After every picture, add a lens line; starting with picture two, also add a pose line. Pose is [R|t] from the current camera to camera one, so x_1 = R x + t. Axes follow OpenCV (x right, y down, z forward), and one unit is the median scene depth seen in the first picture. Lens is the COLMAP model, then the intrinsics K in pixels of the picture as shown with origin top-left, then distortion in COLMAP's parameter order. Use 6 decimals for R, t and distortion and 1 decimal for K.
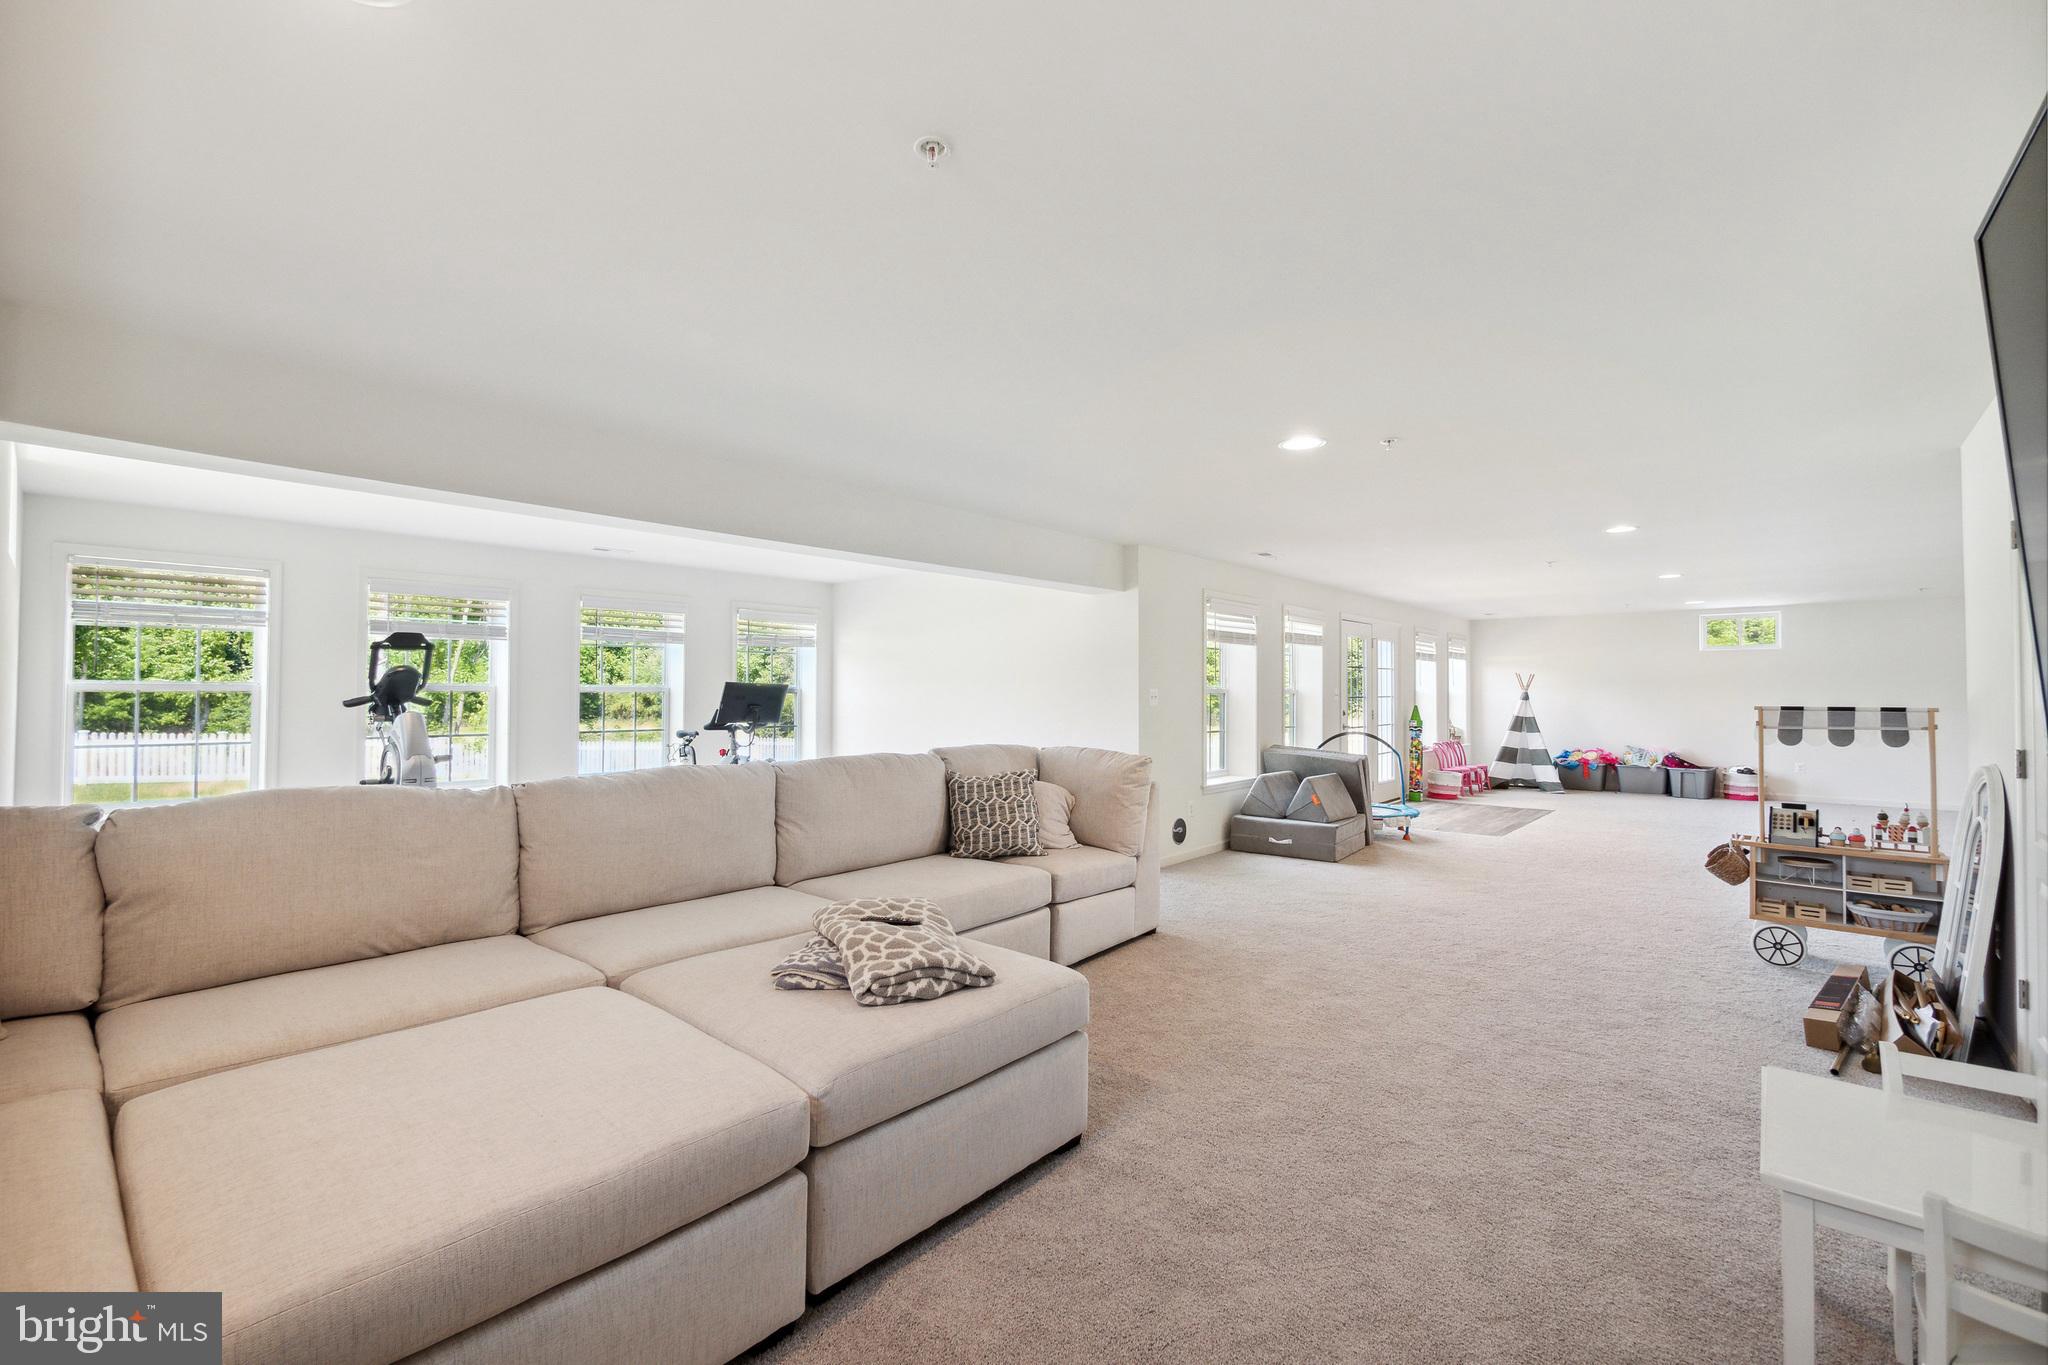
lens RADIAL K [[866.9, 0, 1034.7], [0, 866.9, 676.7], [0, 0, 1]] dist [-0.005050, -0.000110]
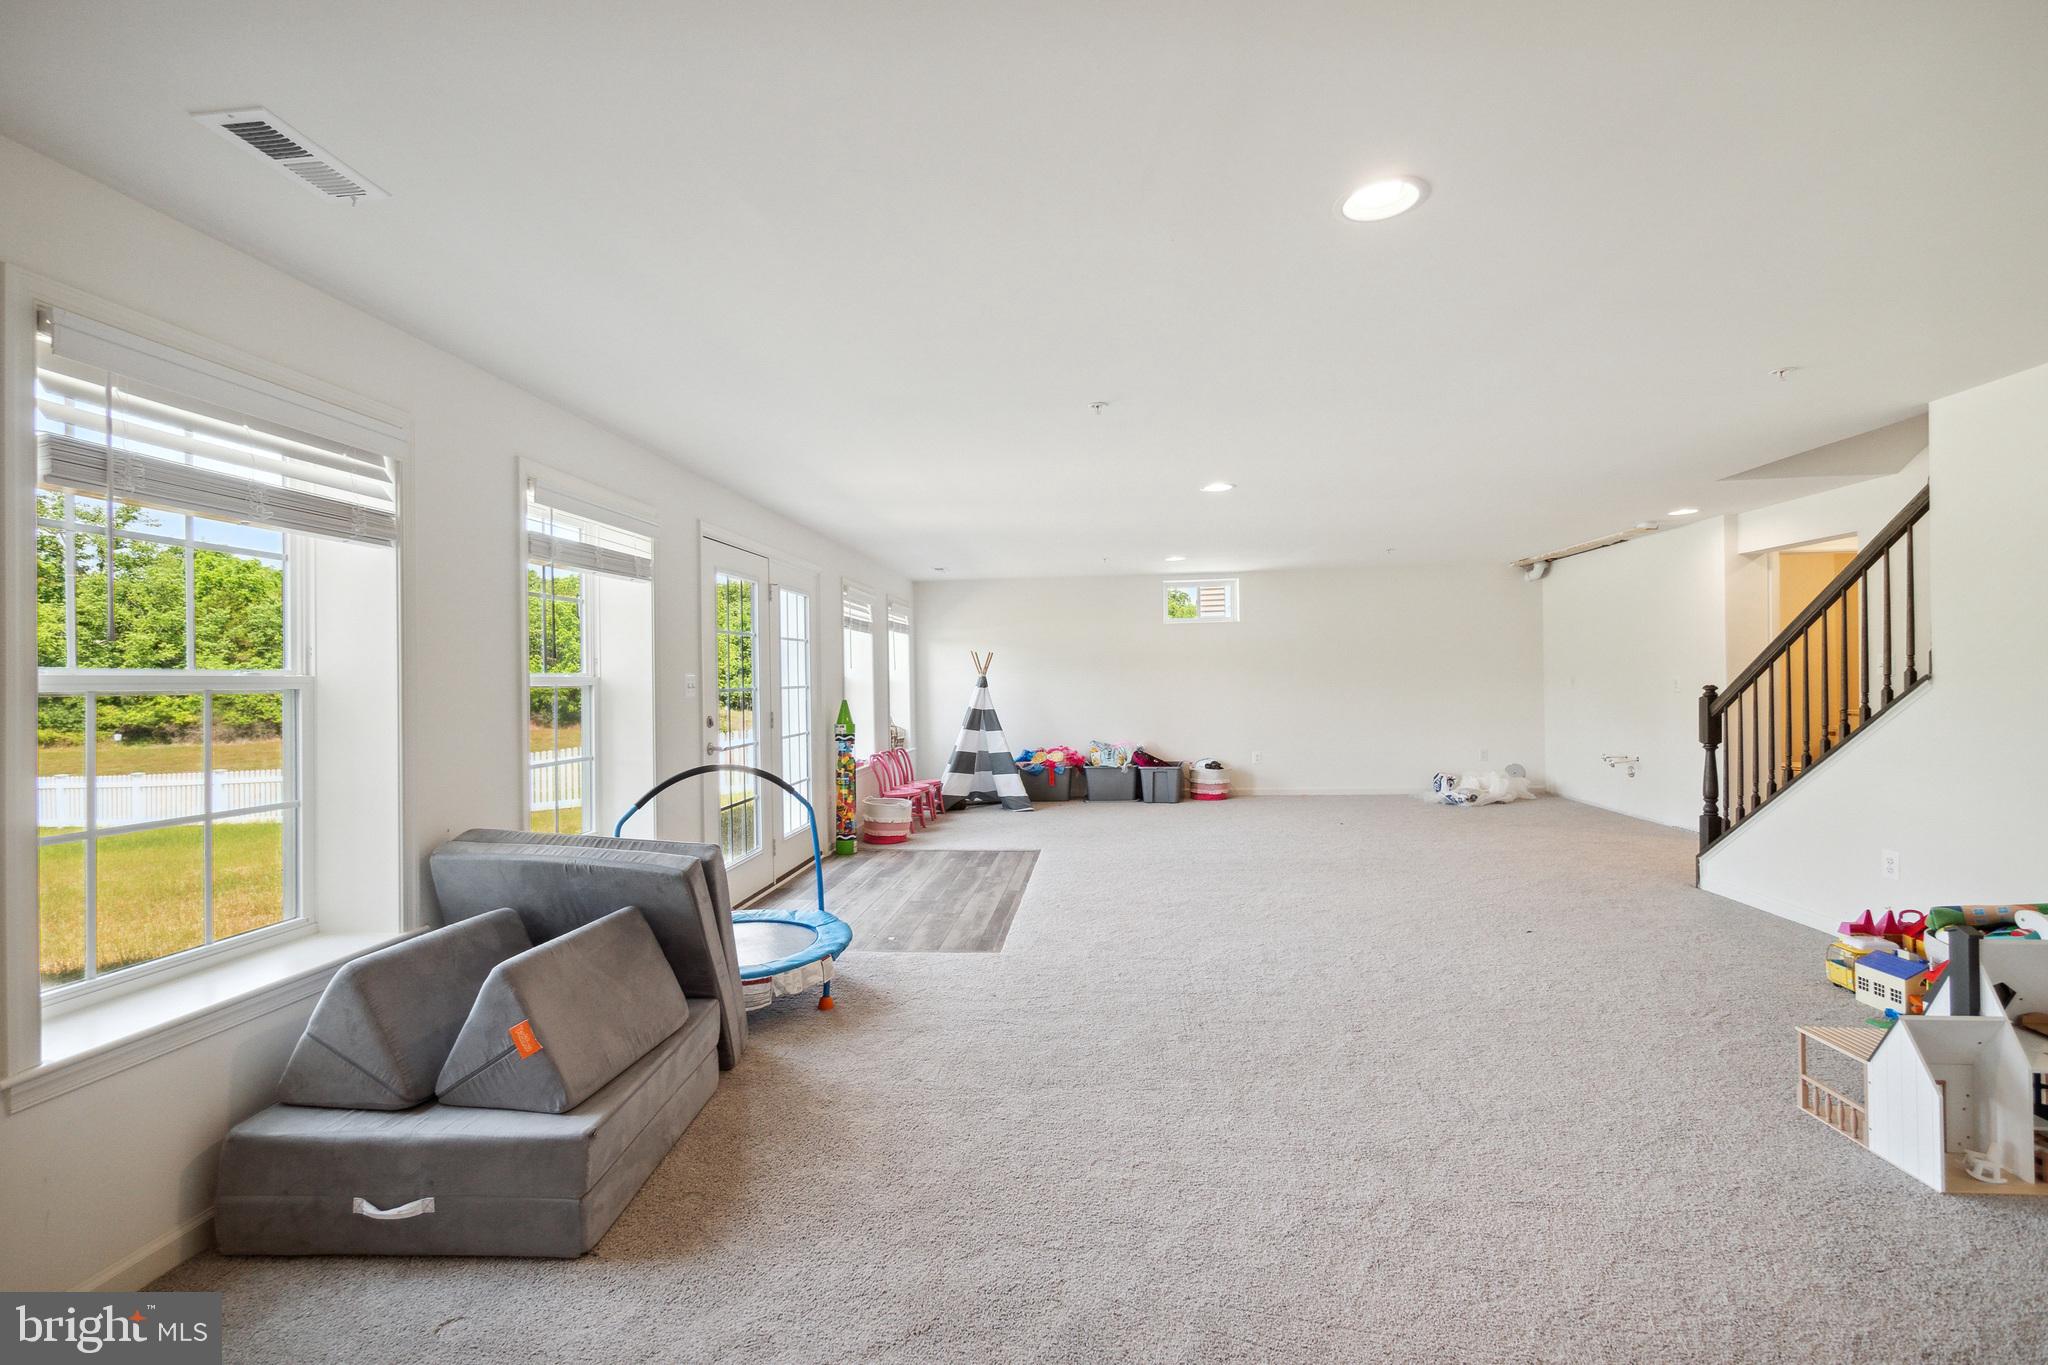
lens RADIAL K [[866.9, 0, 1037.3], [0, 866.9, 681.8], [0, 0, 1]] dist [-0.005050, -0.000110]
pose [[0.808303, -0.019156, 0.588455, 0.175411], [0.009062, 0.999757, 0.020098, 0.008221], [-0.588697, -0.010913, 0.808280, 0.391375]]
